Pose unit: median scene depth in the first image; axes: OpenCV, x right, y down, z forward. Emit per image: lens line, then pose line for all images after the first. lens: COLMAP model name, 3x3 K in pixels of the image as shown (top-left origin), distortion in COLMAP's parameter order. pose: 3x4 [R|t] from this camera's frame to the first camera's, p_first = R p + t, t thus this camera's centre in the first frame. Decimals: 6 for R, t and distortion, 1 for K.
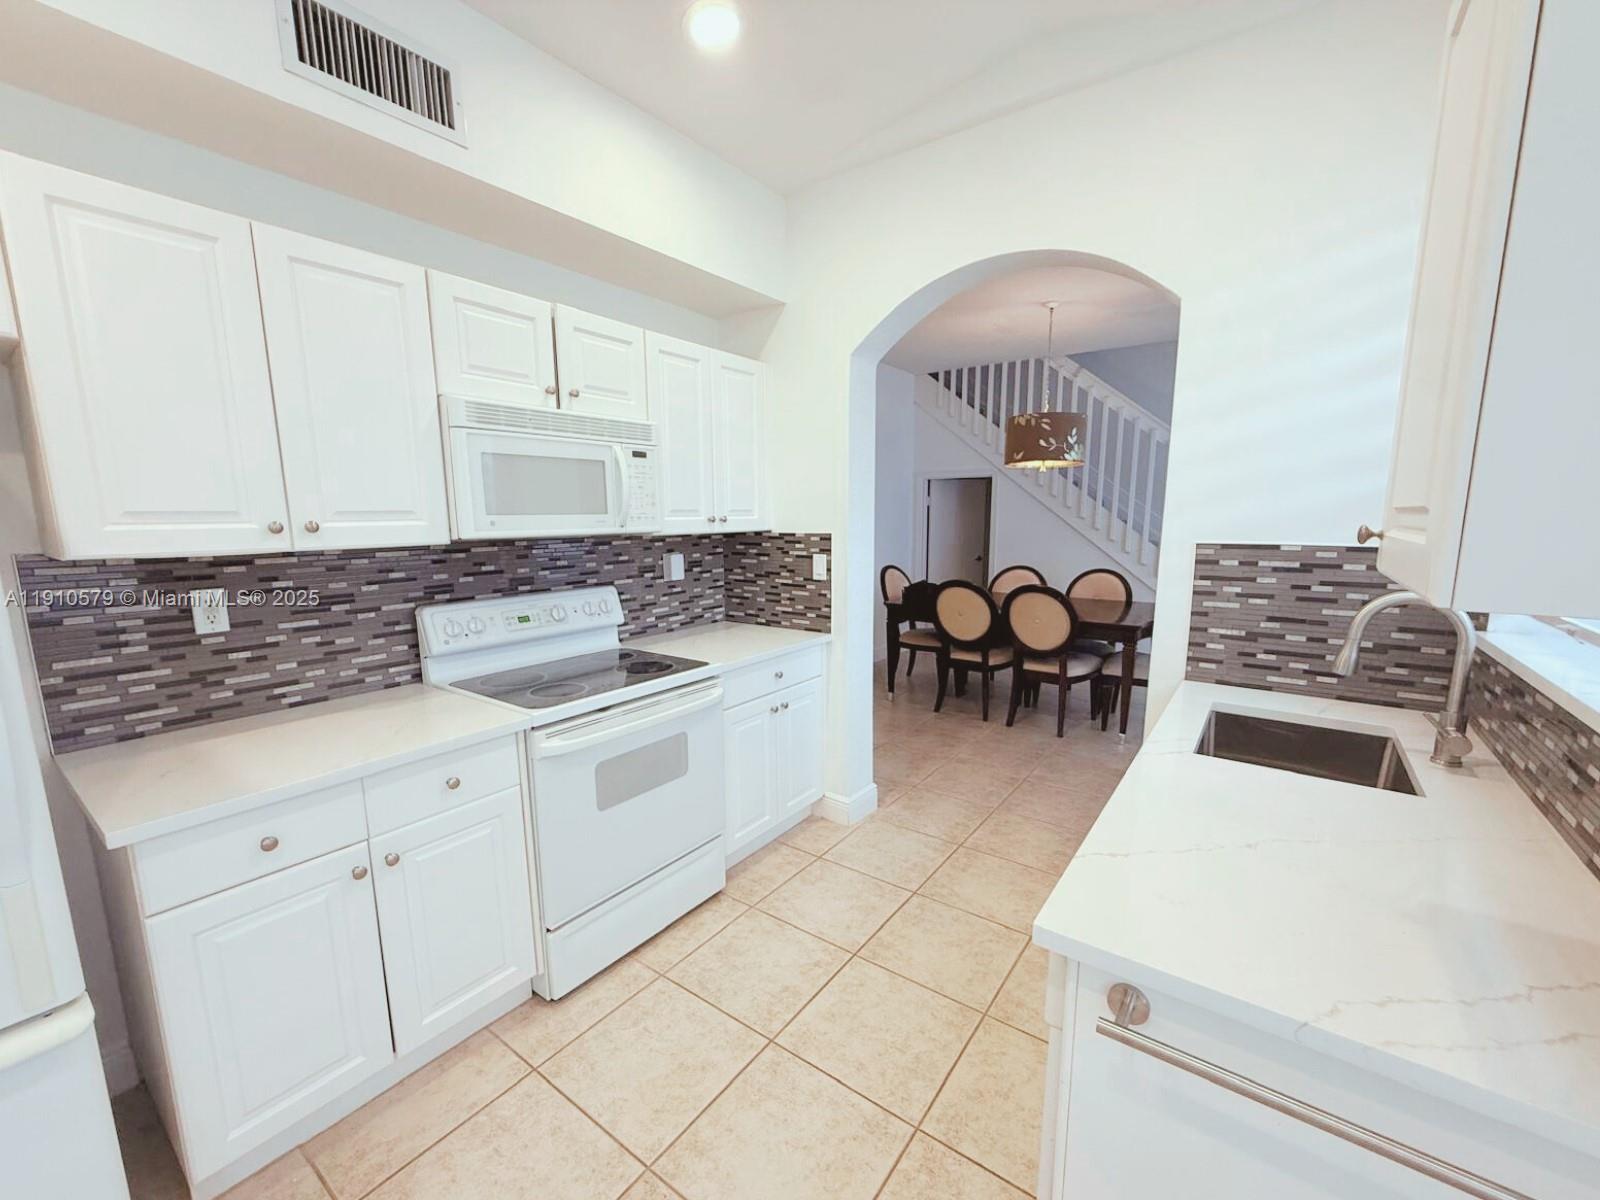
lens RADIAL K [[645.7, 0, 801.7], [0, 645.7, 616.3], [0, 0, 1]] dist [0.002612, 0.000085]
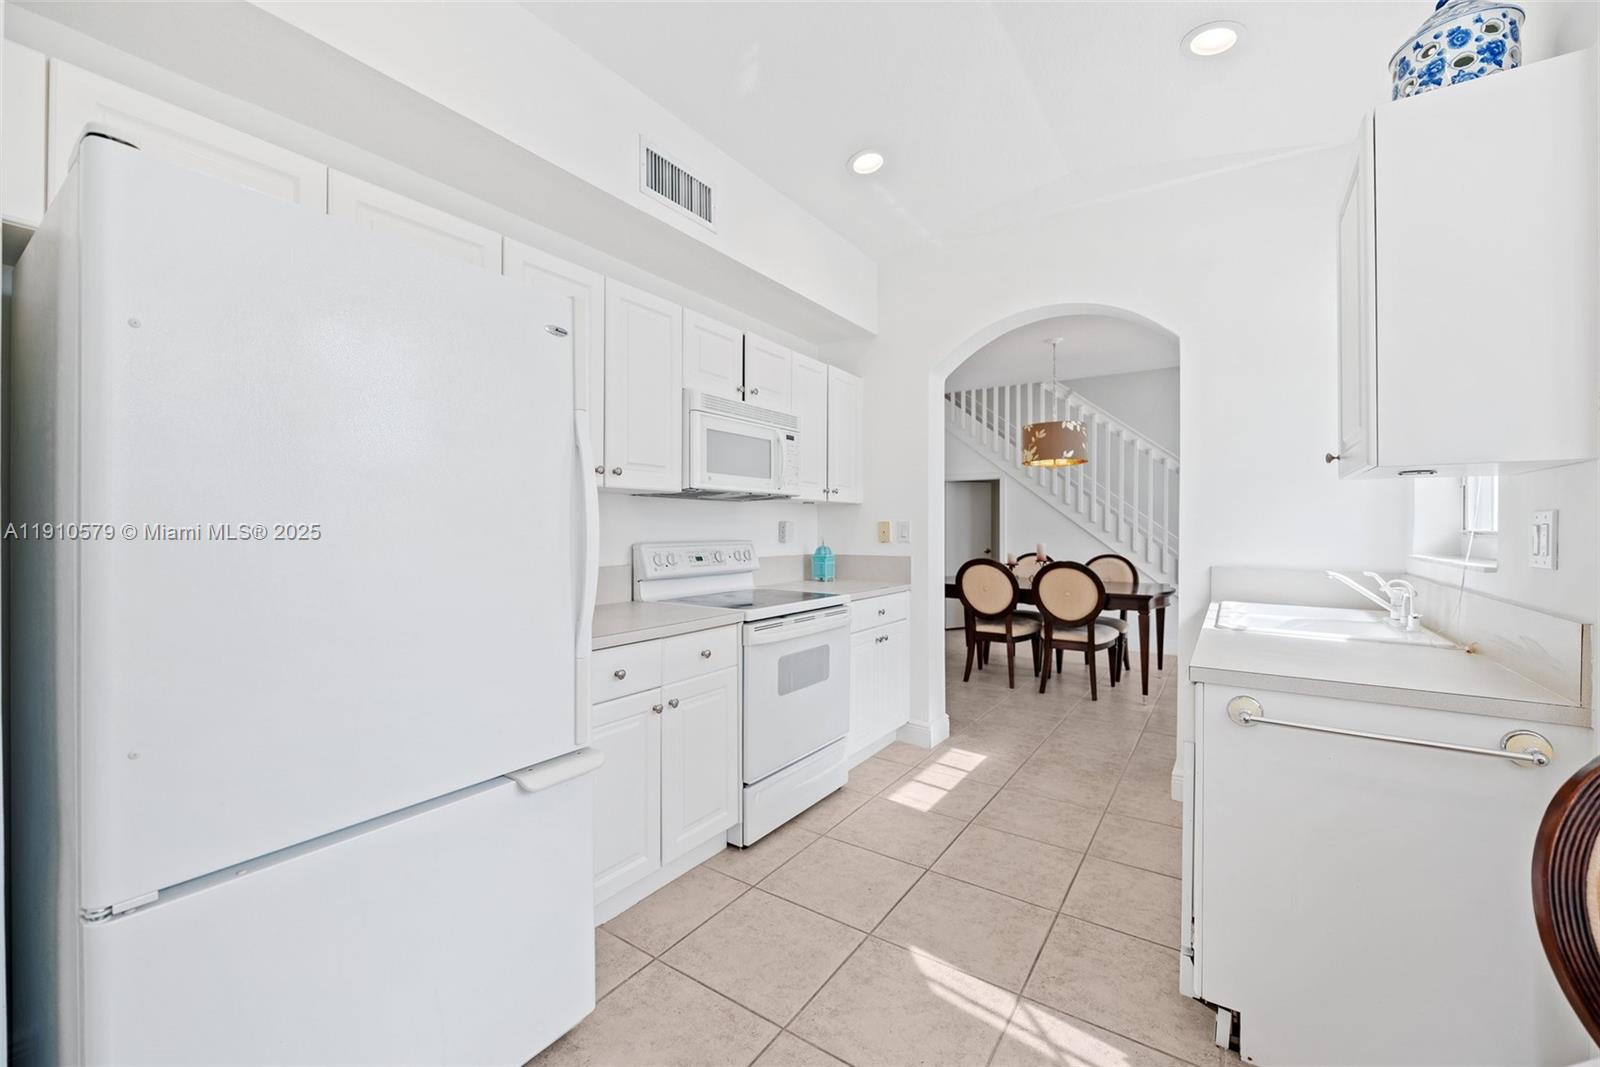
lens RADIAL K [[634.6, 0, 798.6], [0, 634.6, 525.0], [0, 0, 1]] dist [0.001327, 0.000167]
pose [[0.999345, 0.010580, 0.034618, -0.294999], [-0.004696, 0.986145, -0.165818, 0.158442], [-0.035893, 0.165547, 0.985548, -0.291554]]
